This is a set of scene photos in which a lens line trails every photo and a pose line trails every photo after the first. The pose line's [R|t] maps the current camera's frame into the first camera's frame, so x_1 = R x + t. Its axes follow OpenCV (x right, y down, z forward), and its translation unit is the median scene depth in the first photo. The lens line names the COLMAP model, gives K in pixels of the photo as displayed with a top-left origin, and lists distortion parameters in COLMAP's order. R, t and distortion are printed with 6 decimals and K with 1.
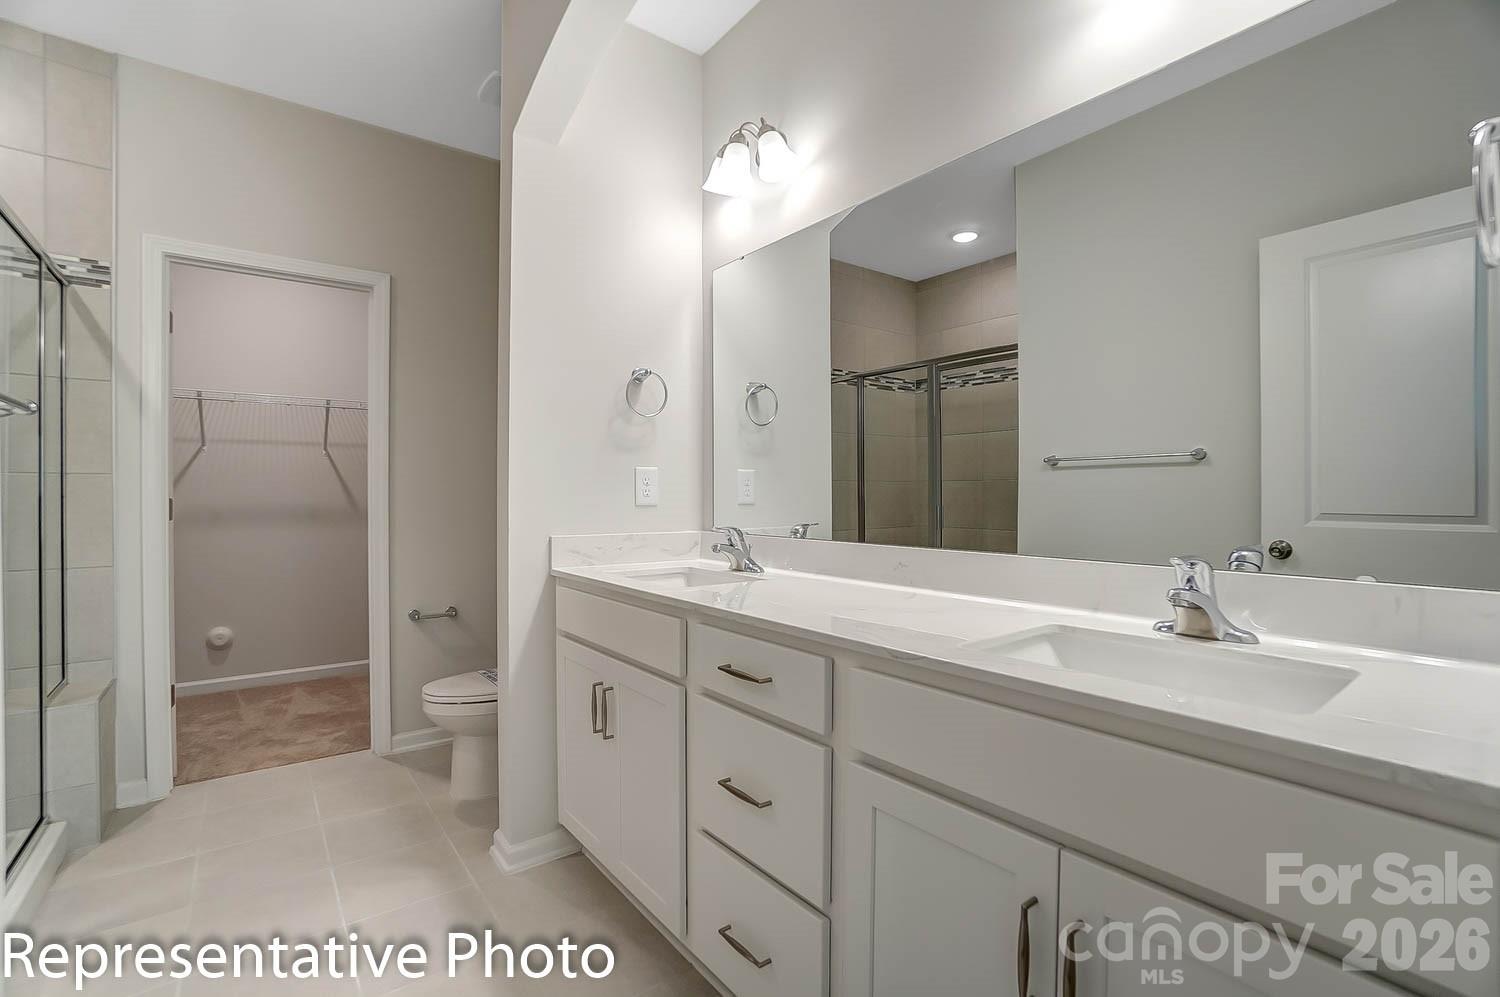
lens RADIAL K [[664.6, 0, 732.6], [0, 664.6, 500.5], [0, 0, 1]] dist [-0.046036, 0.013088]
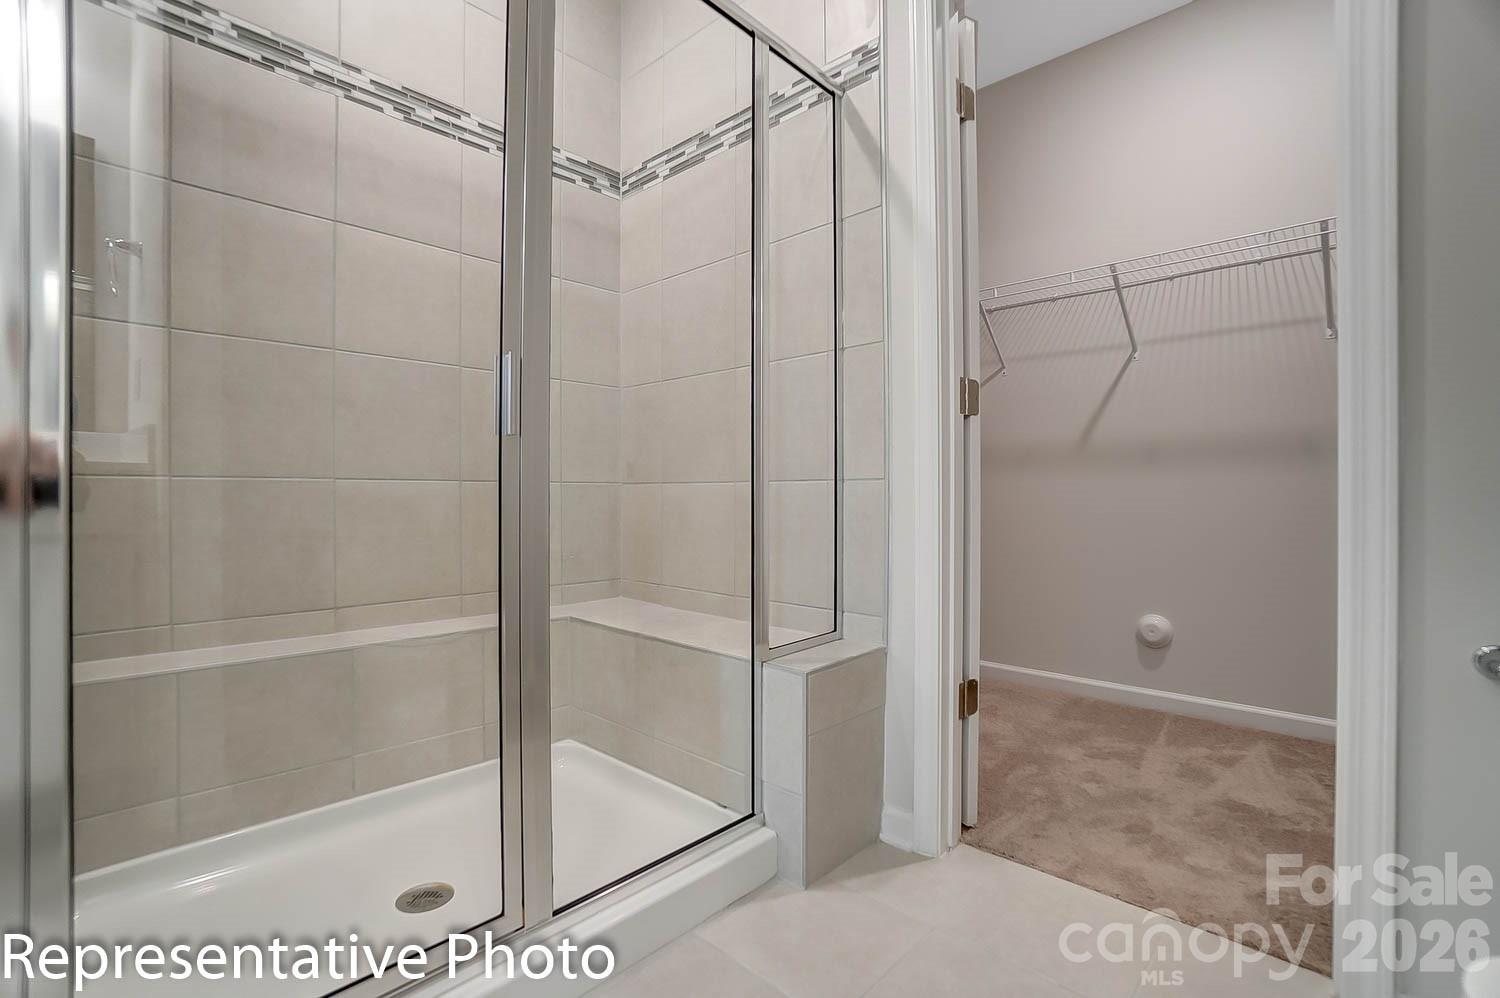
lens RADIAL K [[664.6, 0, 753.0], [0, 664.6, 496.5], [0, 0, 1]] dist [-0.046036, 0.013088]
pose [[0.177053, 0.001721, -0.984200, -0.221681], [-0.010151, 0.999948, -0.000078, 0.088228], [0.984149, 0.010004, 0.177062, 0.541487]]
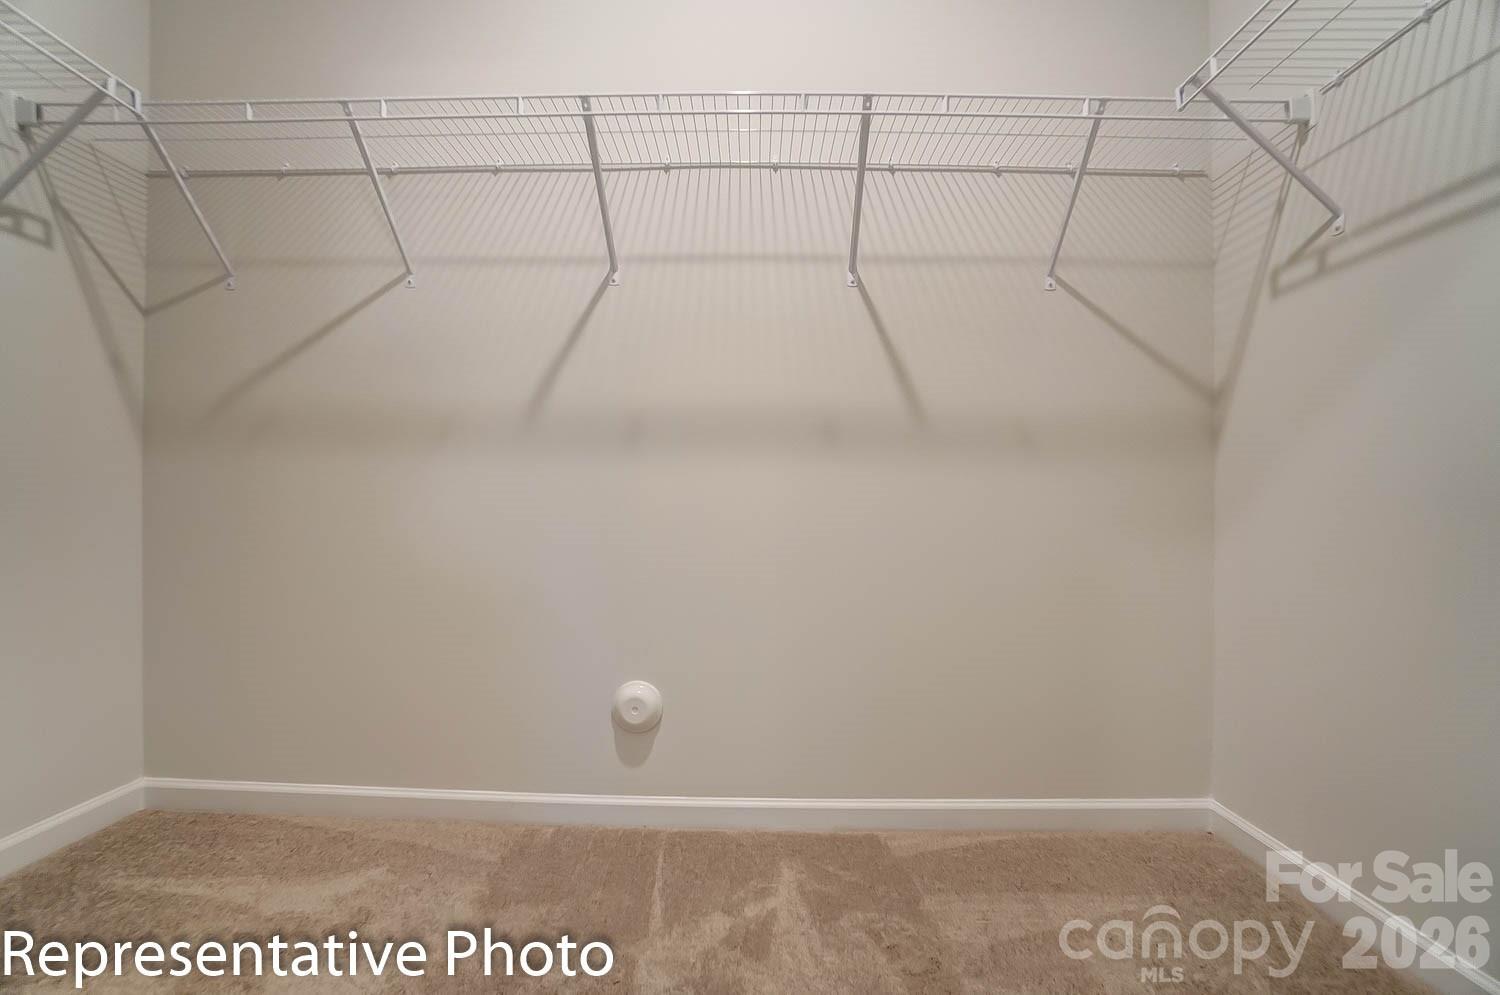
lens RADIAL K [[664.6, 0, 740.6], [0, 664.6, 502.3], [0, 0, 1]] dist [-0.046036, 0.013088]
pose [[0.790571, -0.003666, -0.612359, -0.540533], [-0.012227, 0.999688, -0.021770, 0.096953], [0.612248, 0.024698, 0.790280, 0.804343]]
